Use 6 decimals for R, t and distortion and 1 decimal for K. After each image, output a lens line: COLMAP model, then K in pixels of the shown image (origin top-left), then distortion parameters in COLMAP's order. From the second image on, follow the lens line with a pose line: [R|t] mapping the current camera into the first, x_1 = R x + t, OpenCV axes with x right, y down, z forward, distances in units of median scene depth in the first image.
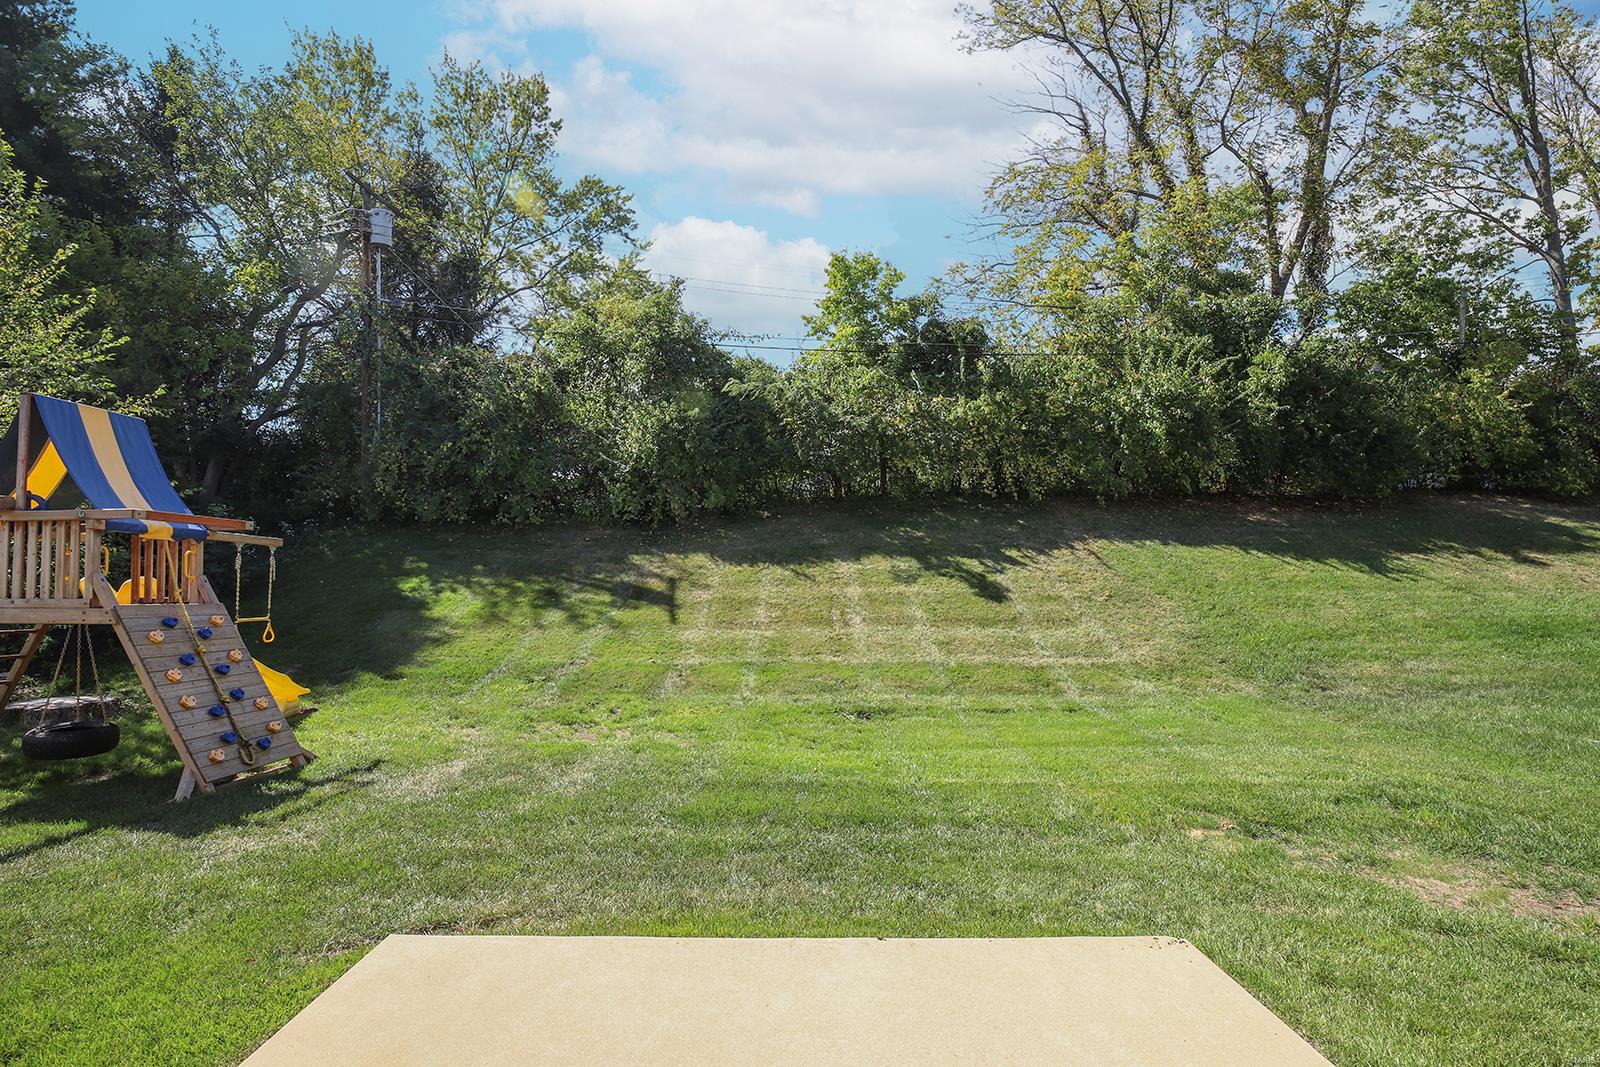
lens RADIAL K [[787.1, 0, 803.7], [0, 787.1, 541.5], [0, 0, 1]] dist [-0.003171, -0.006694]
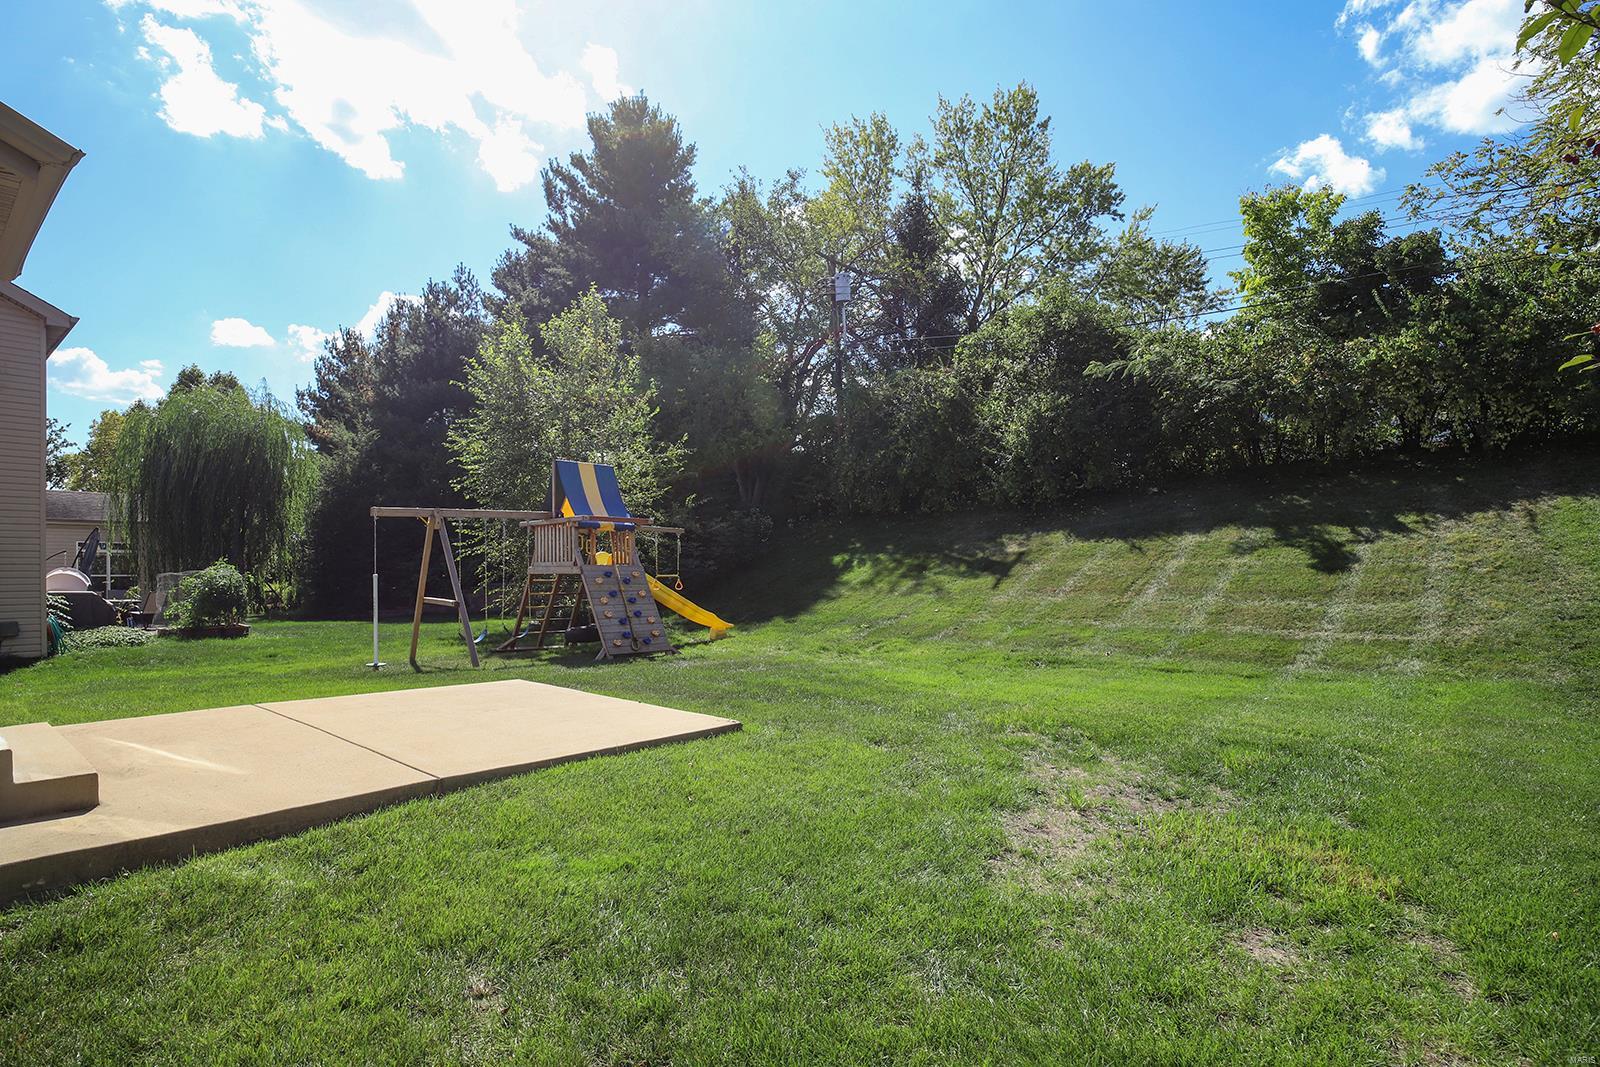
lens RADIAL K [[772.8, 0, 802.3], [0, 772.8, 561.8], [0, 0, 1]] dist [0.002144, 0.000093]
pose [[0.768132, -0.006626, -0.640257, 0.244120], [0.035224, 0.998869, 0.031922, 0.009616], [0.639322, -0.047073, 0.767497, -0.045722]]
